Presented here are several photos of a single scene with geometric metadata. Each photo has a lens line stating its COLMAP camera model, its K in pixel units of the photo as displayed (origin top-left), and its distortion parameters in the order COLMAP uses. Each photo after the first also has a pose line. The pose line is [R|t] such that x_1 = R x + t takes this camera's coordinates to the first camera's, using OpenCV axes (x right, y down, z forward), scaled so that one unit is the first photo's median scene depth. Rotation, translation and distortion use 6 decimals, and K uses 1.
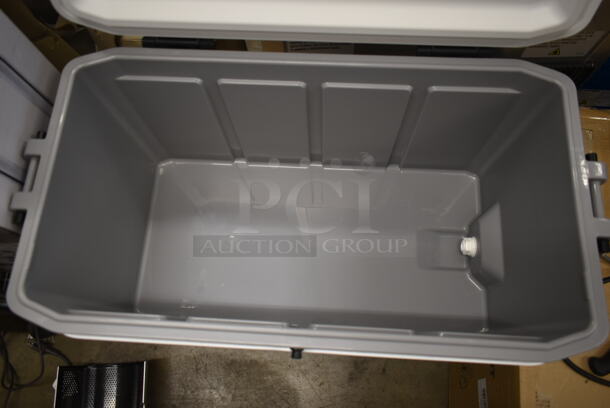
lens RADIAL K [[473.5, 0, 305.0], [0, 473.5, 204.0], [0, 0, 1]] dist [-0.012746, -0.004212]
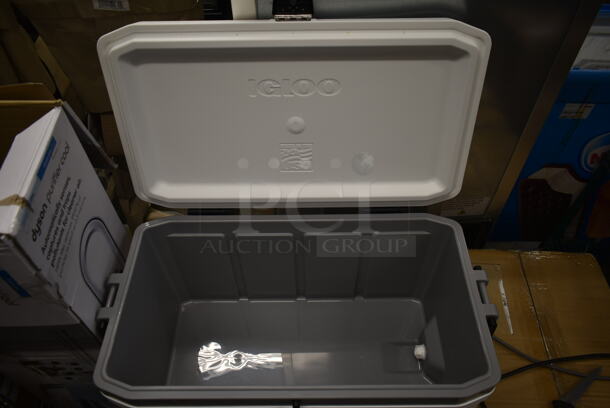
lens RADIAL K [[473.5, 0, 305.0], [0, 473.5, 204.0], [0, 0, 1]] dist [-0.012746, -0.004212]
pose [[0.998007, -0.034558, 0.052792, -0.040310], [0.051735, 0.927149, -0.371105, 0.244626], [-0.036121, 0.373097, 0.927089, -0.496986]]
